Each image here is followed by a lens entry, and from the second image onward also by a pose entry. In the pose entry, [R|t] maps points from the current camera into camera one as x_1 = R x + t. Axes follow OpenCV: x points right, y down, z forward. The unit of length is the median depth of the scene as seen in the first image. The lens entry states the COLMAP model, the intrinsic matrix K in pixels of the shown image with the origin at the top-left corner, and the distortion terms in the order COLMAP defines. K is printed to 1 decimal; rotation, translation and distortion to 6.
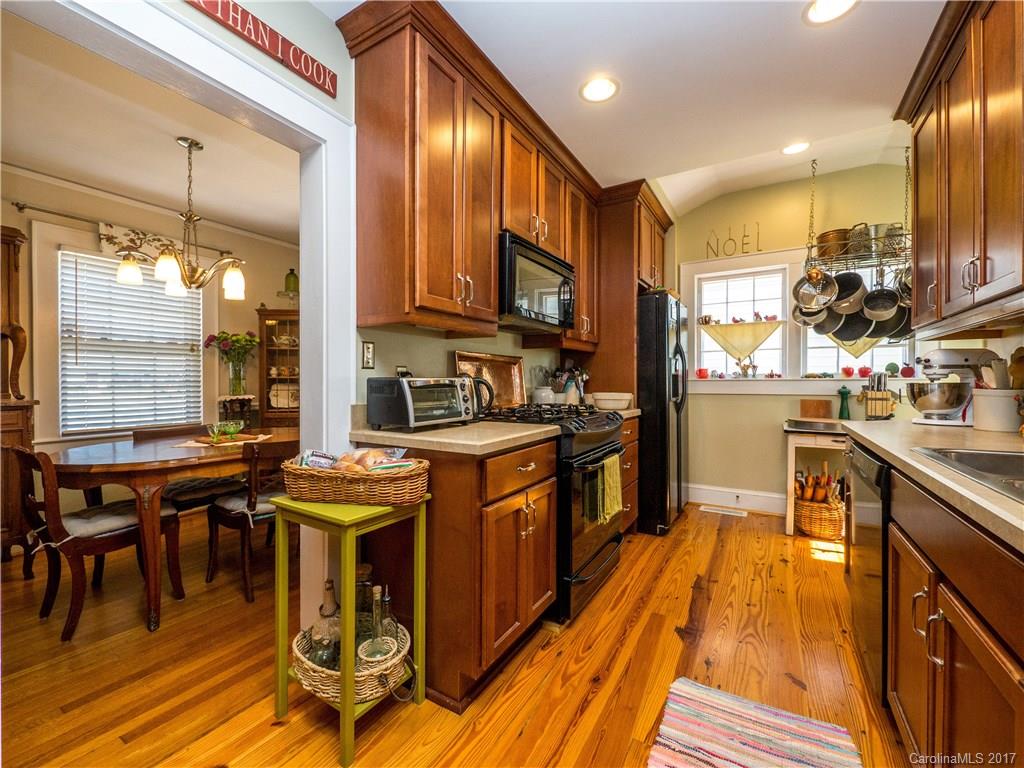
lens RADIAL K [[430.4, 0, 512.0], [0, 430.4, 384.0], [0, 0, 1]] dist [-0.011049, 0.000519]
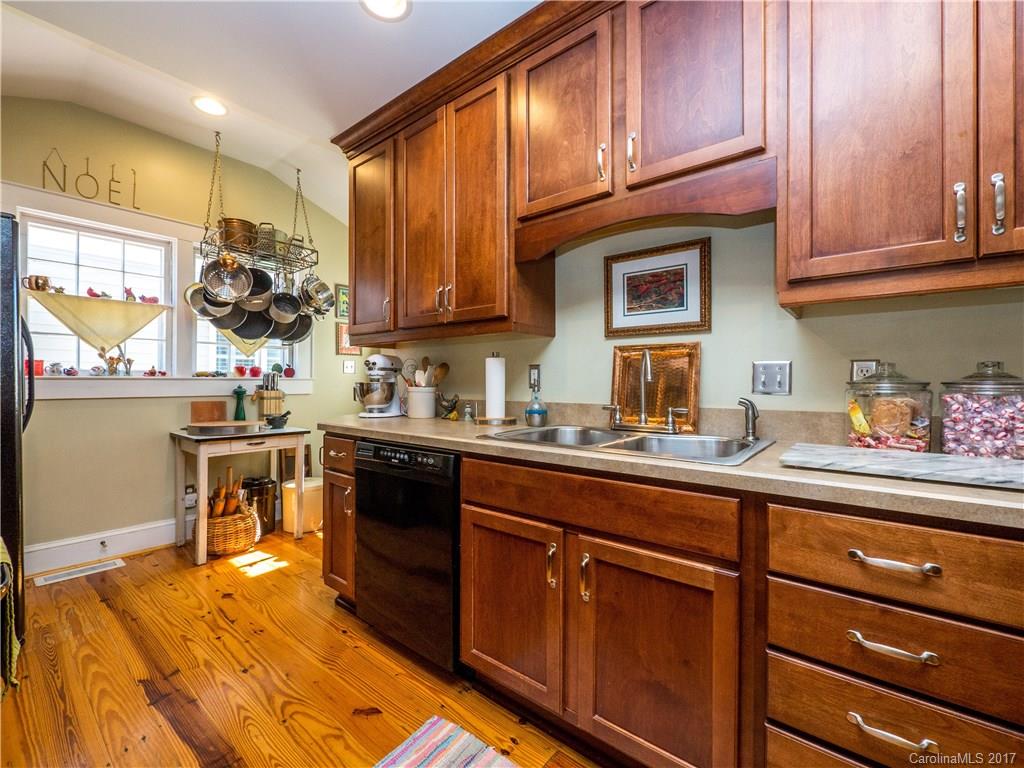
lens RADIAL K [[430.4, 0, 512.0], [0, 430.4, 384.0], [0, 0, 1]] dist [-0.011049, 0.000519]
pose [[0.139726, -0.002280, 0.990188, -0.090271], [0.001706, 0.999996, 0.002062, -0.000094], [-0.990189, 0.001401, 0.139730, 0.274047]]
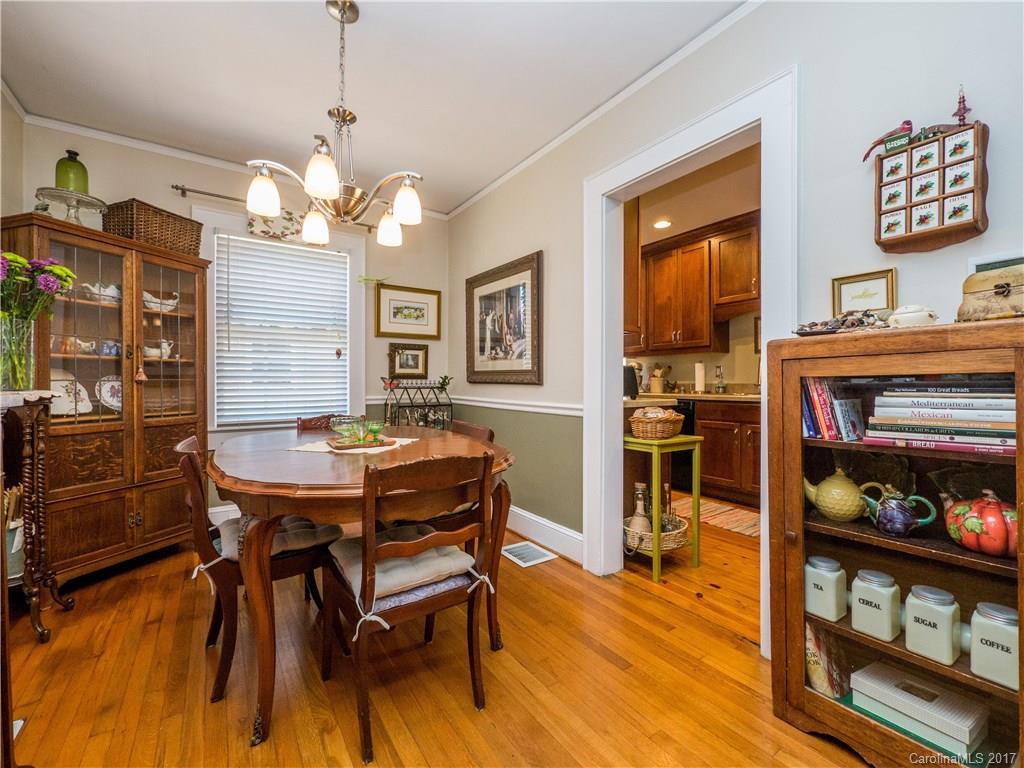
lens RADIAL K [[468.6, 0, 512.0], [0, 468.6, 384.0], [0, 0, 1]] dist [-0.003399, -0.000230]
pose [[0.396730, -0.001285, 0.917935, -1.039482], [0.003537, 0.999994, -0.000129, 0.026472], [-0.917929, 0.003298, 0.396732, 0.342695]]
